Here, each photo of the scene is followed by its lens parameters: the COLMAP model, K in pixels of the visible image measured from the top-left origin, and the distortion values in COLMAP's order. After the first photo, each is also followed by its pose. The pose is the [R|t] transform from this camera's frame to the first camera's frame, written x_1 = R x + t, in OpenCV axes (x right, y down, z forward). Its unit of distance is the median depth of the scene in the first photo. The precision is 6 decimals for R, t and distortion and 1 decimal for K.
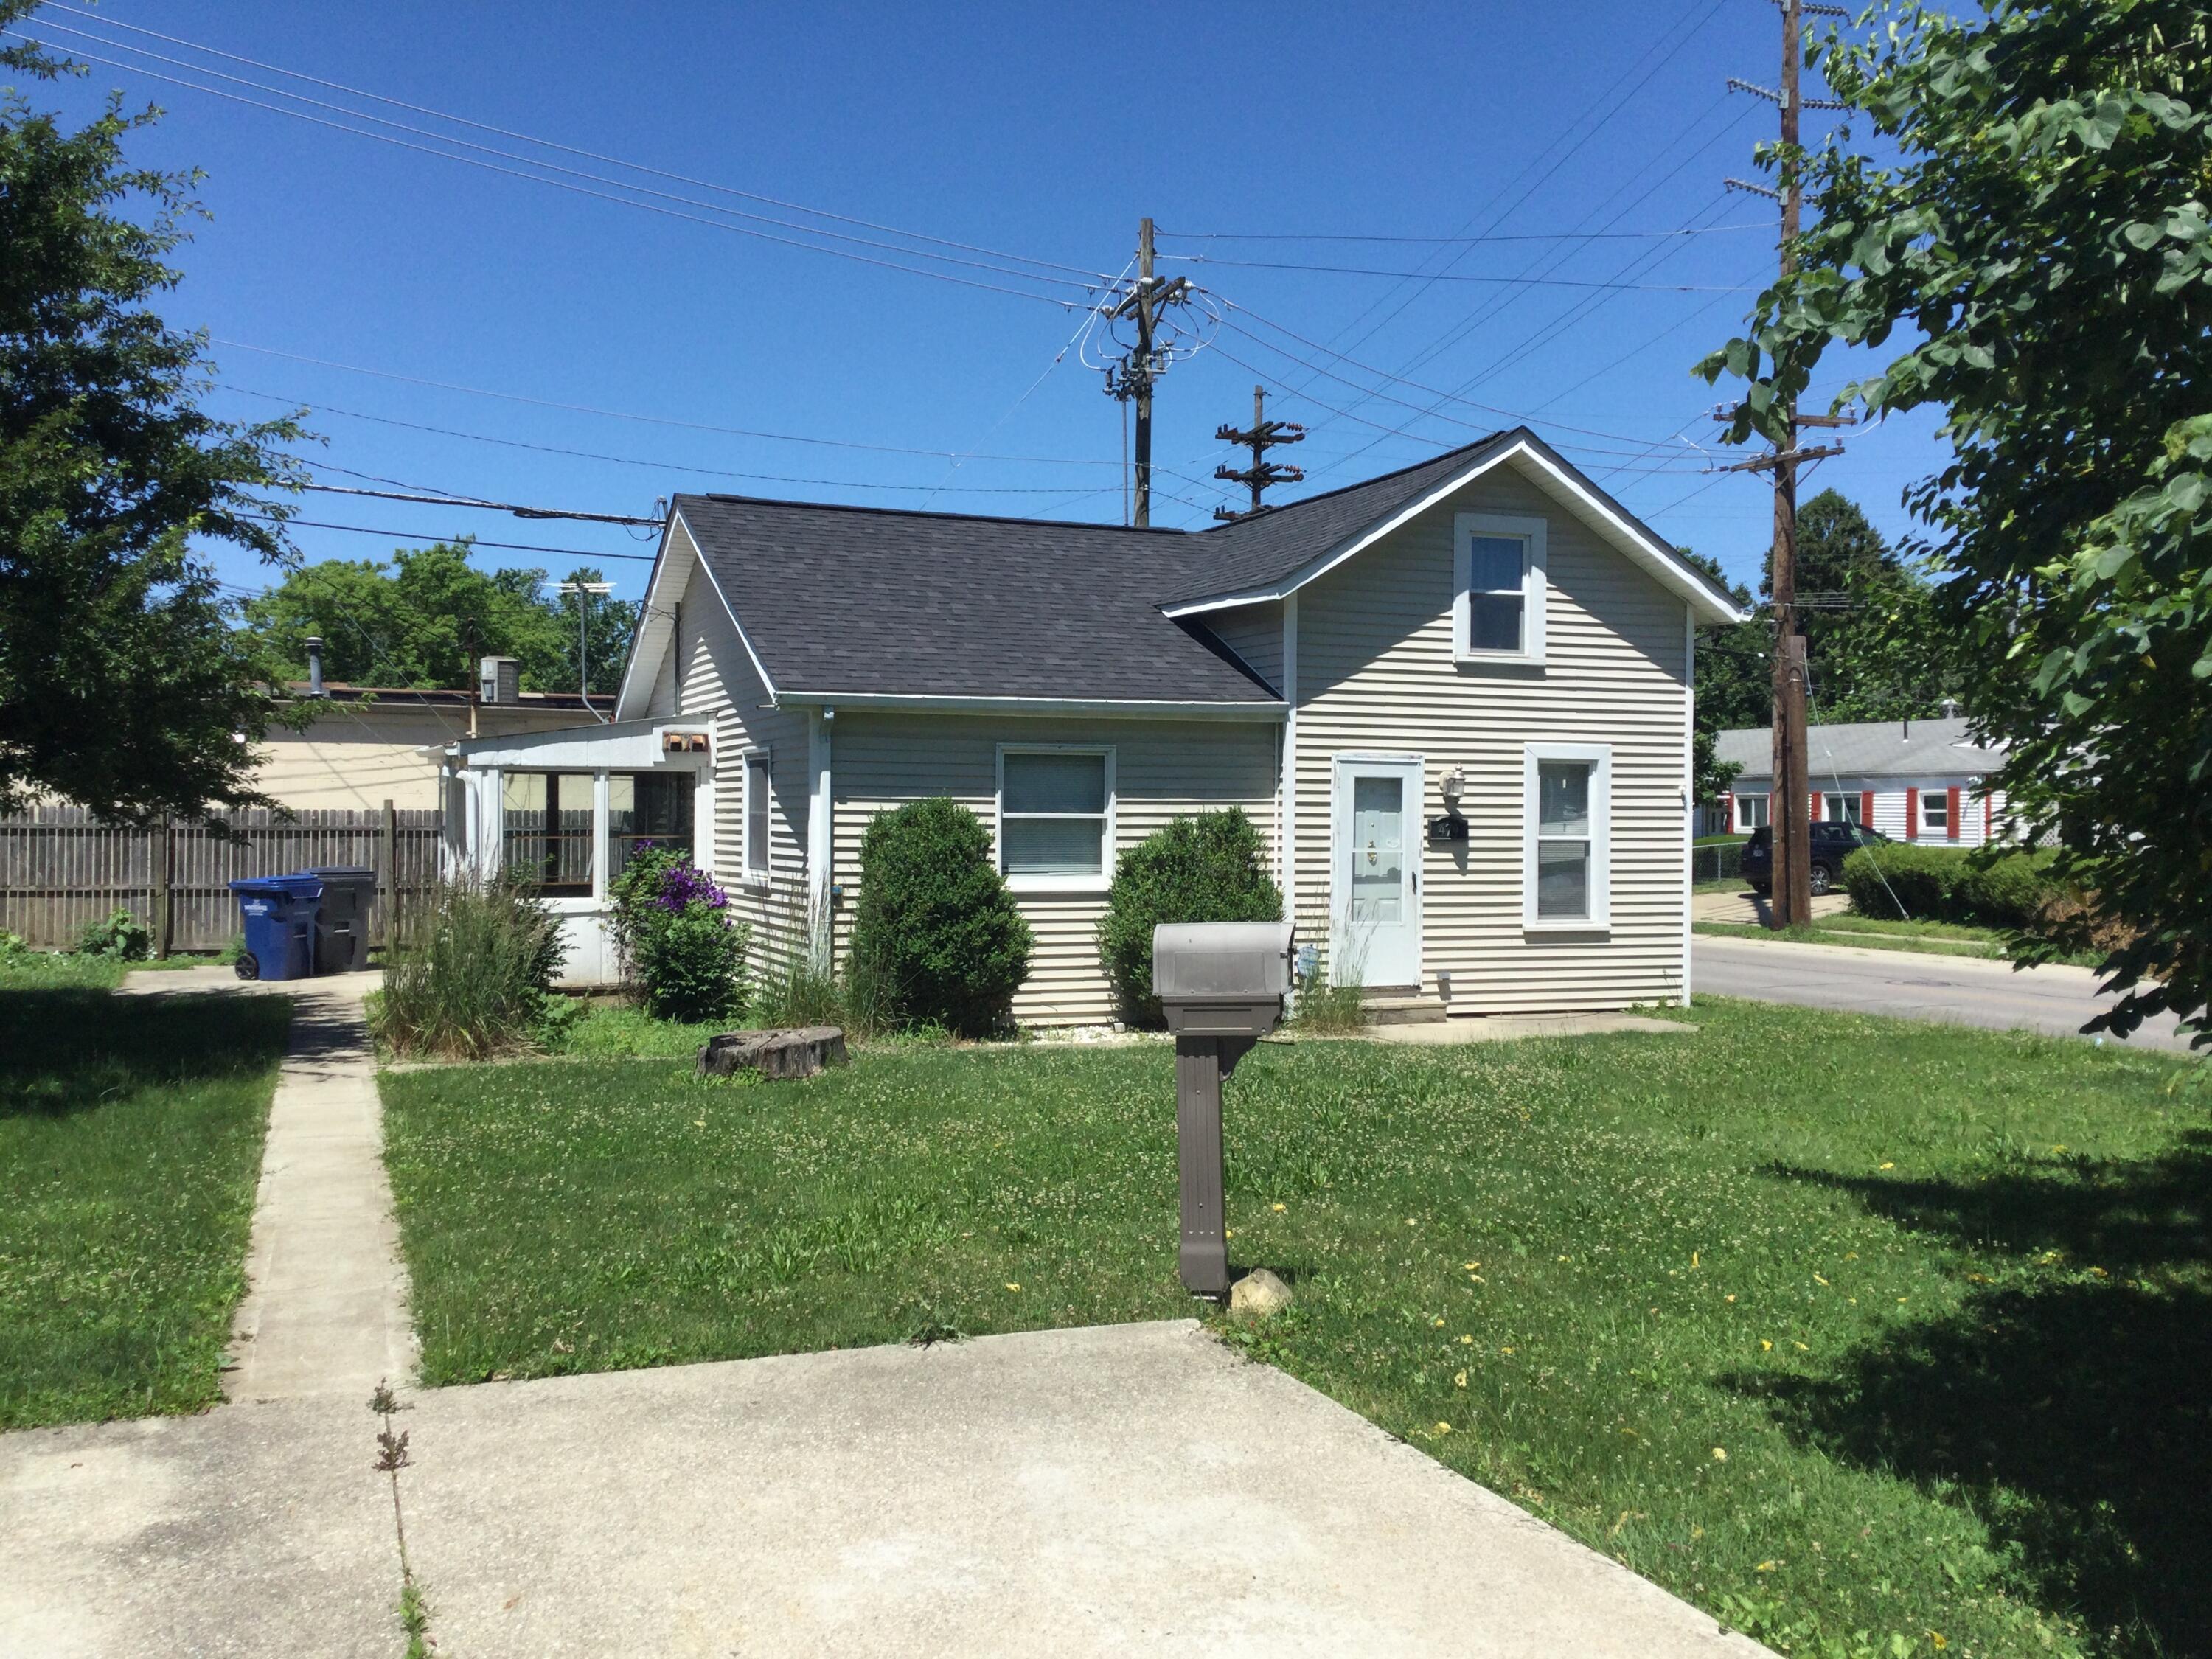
lens RADIAL K [[1990.7, 0, 1106.0], [0, 1990.7, 829.5], [0, 0, 1]] dist [0.102801, -0.181394]
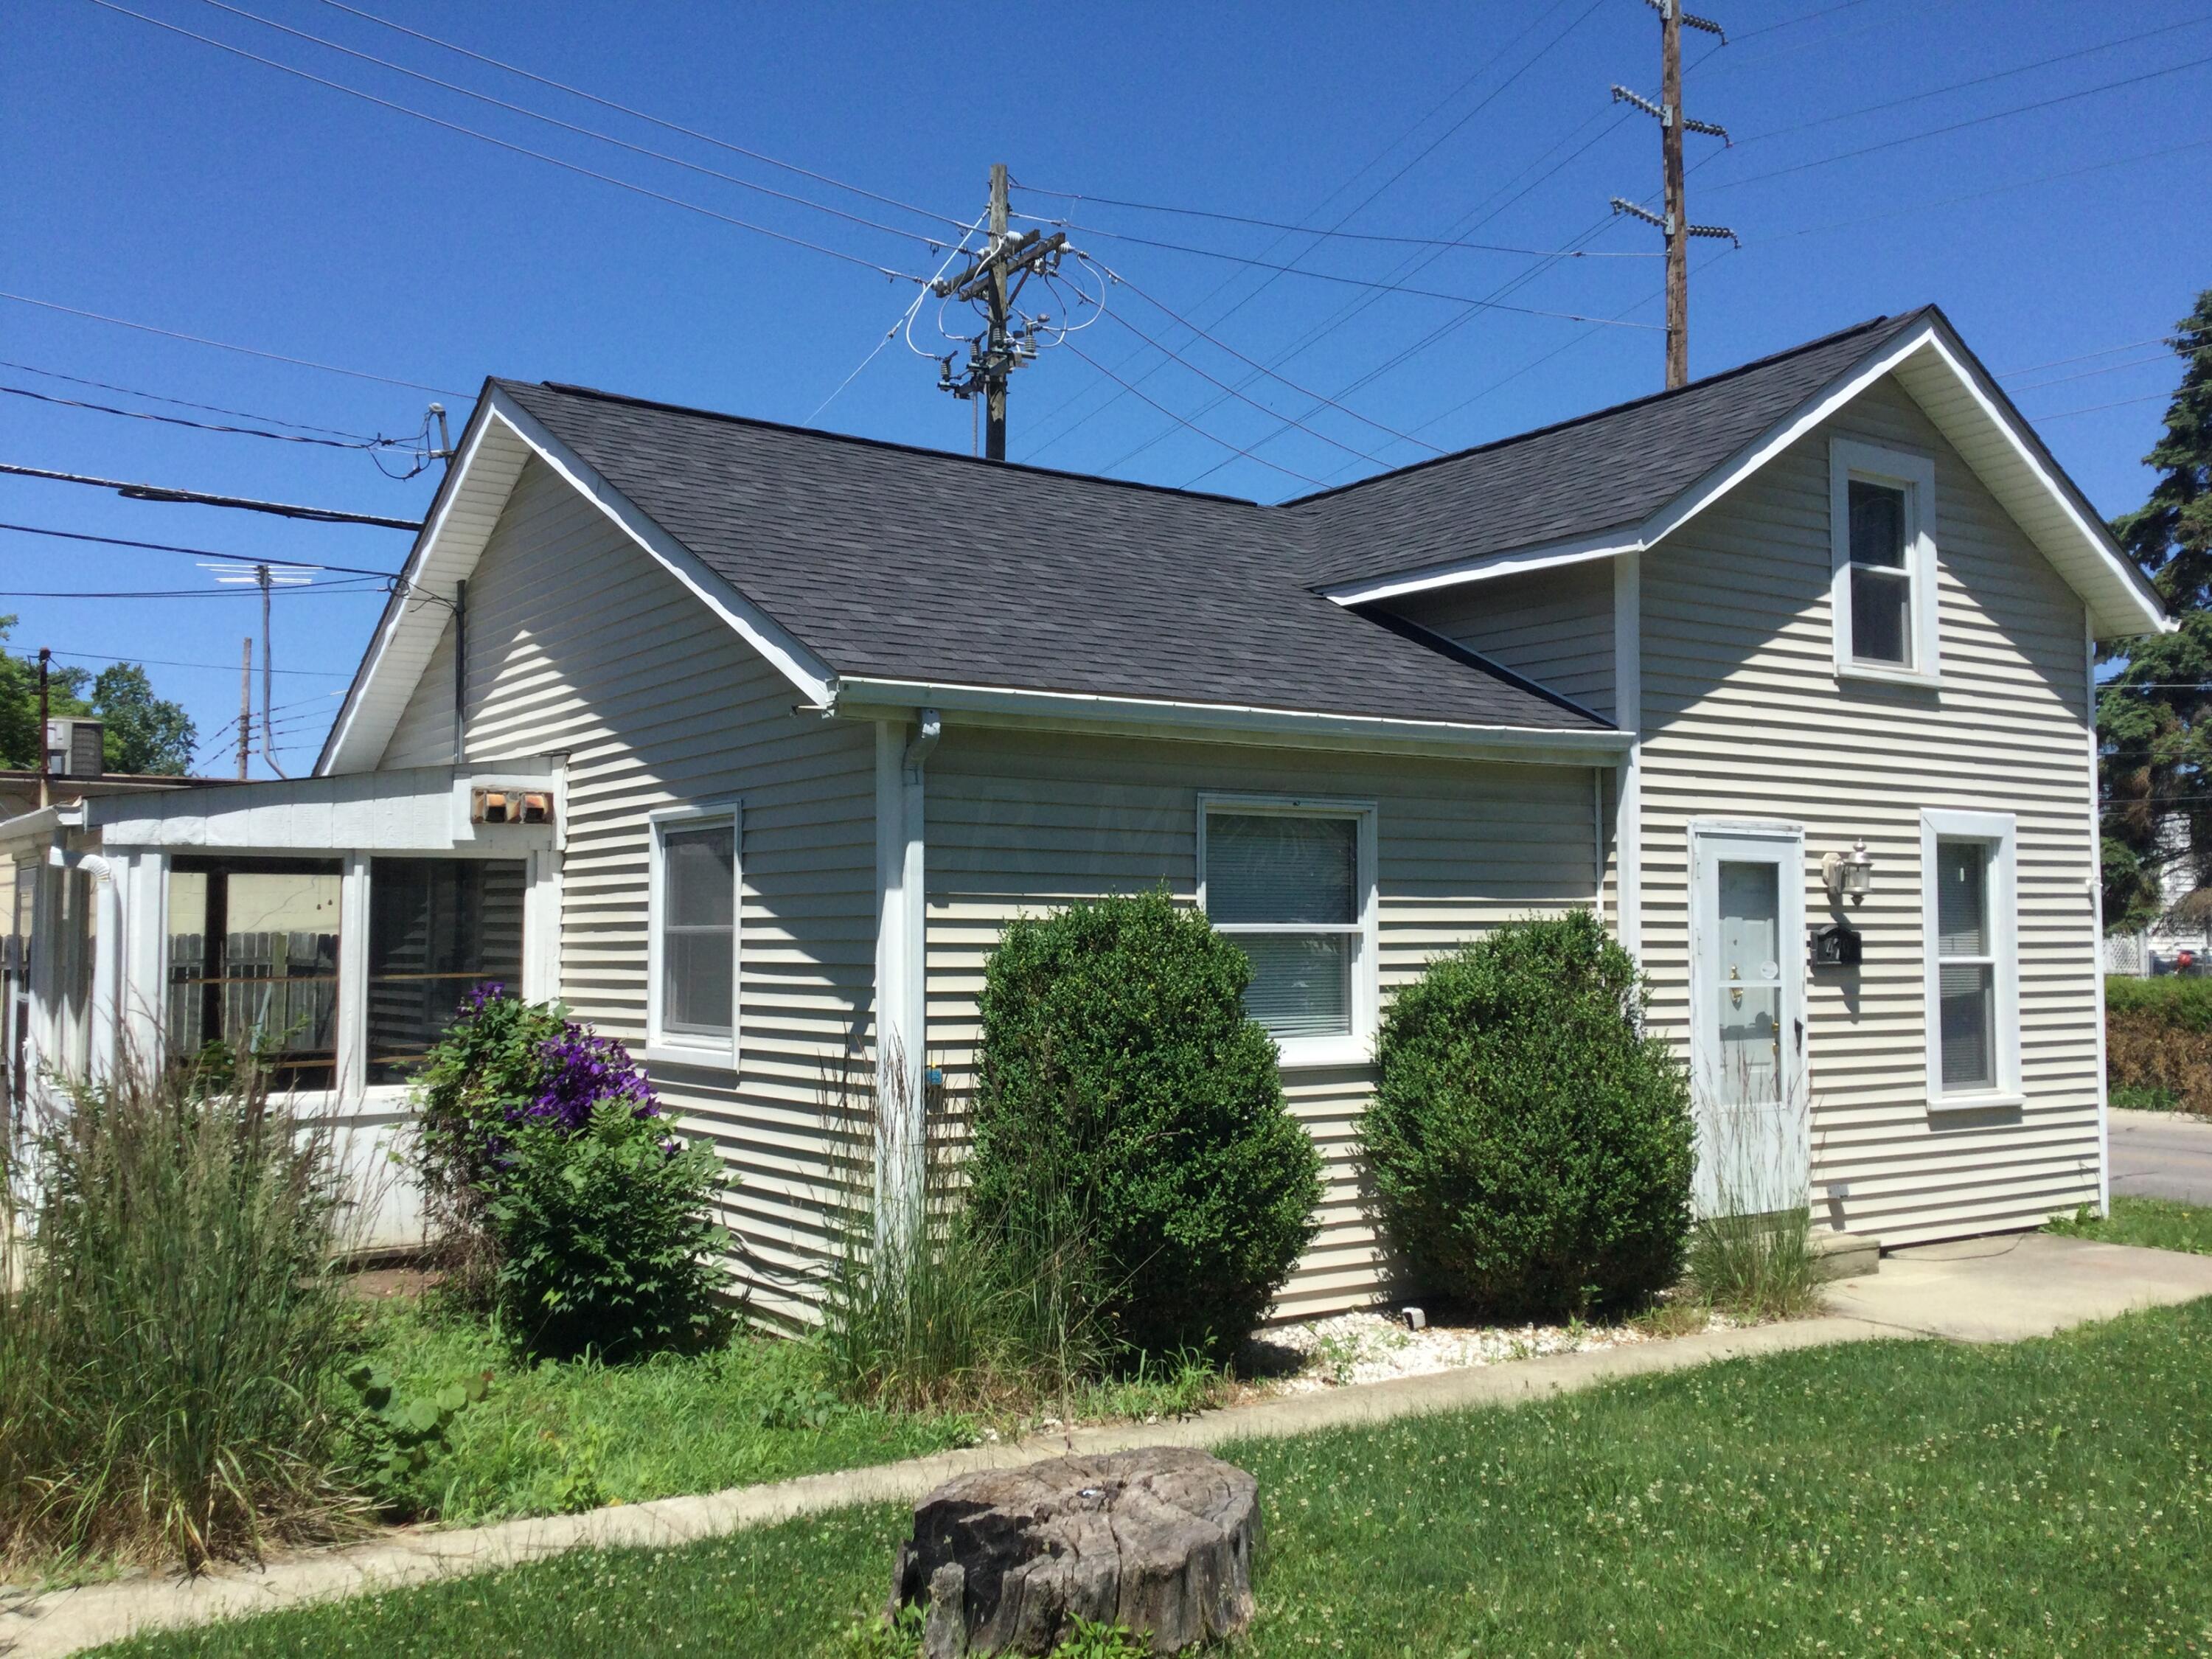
lens RADIAL K [[2026.2, 0, 1144.2], [0, 2026.2, 826.5], [0, 0, 1]] dist [0.194224, -0.480816]
pose [[0.977917, 0.002421, 0.208981, -0.168145], [0.010550, 0.998086, -0.060931, -0.000947], [-0.208728, 0.061790, 0.976020, 0.426702]]
